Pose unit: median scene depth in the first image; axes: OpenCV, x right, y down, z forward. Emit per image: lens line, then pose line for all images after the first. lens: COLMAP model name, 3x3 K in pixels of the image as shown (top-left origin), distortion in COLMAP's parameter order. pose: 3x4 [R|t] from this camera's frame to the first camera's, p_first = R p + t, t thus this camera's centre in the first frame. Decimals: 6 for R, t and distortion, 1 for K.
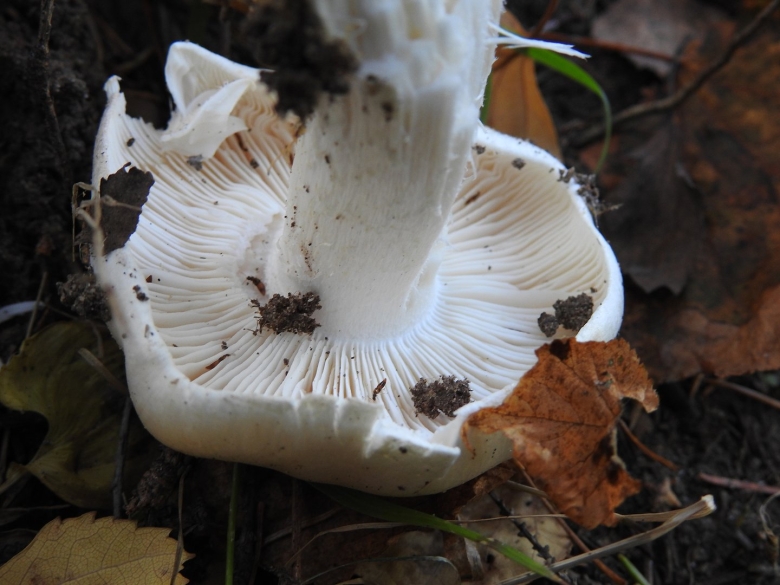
lens RADIAL K [[1563.7, 0, 390.2], [0, 1563.7, 292.7], [0, 0, 1]] dist [-0.344066, 0.000000]
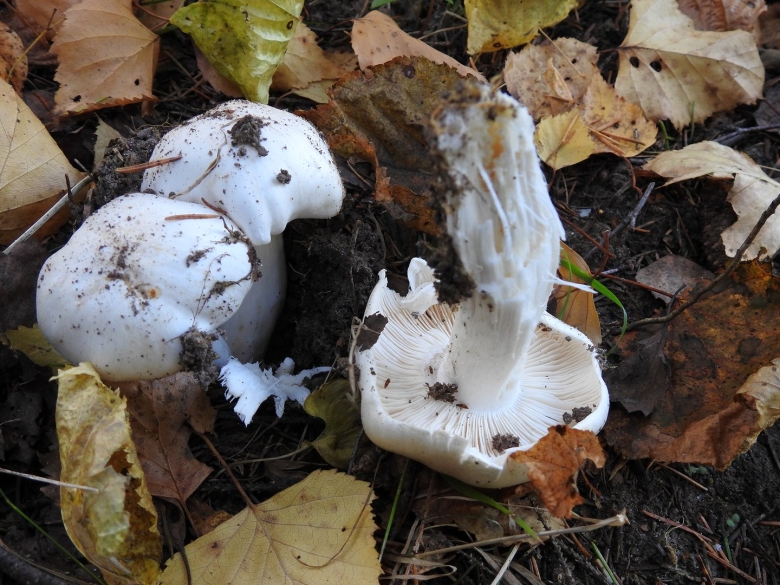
lens RADIAL K [[849.9, 0, 390.0], [0, 849.9, 292.7], [0, 0, 1]] dist [0.010661, 0.000000]
pose [[0.967499, 0.141914, -0.209299, 0.088390], [-0.162771, 0.982912, -0.085963, -0.008416], [0.193523, 0.117236, 0.974066, -0.165062]]
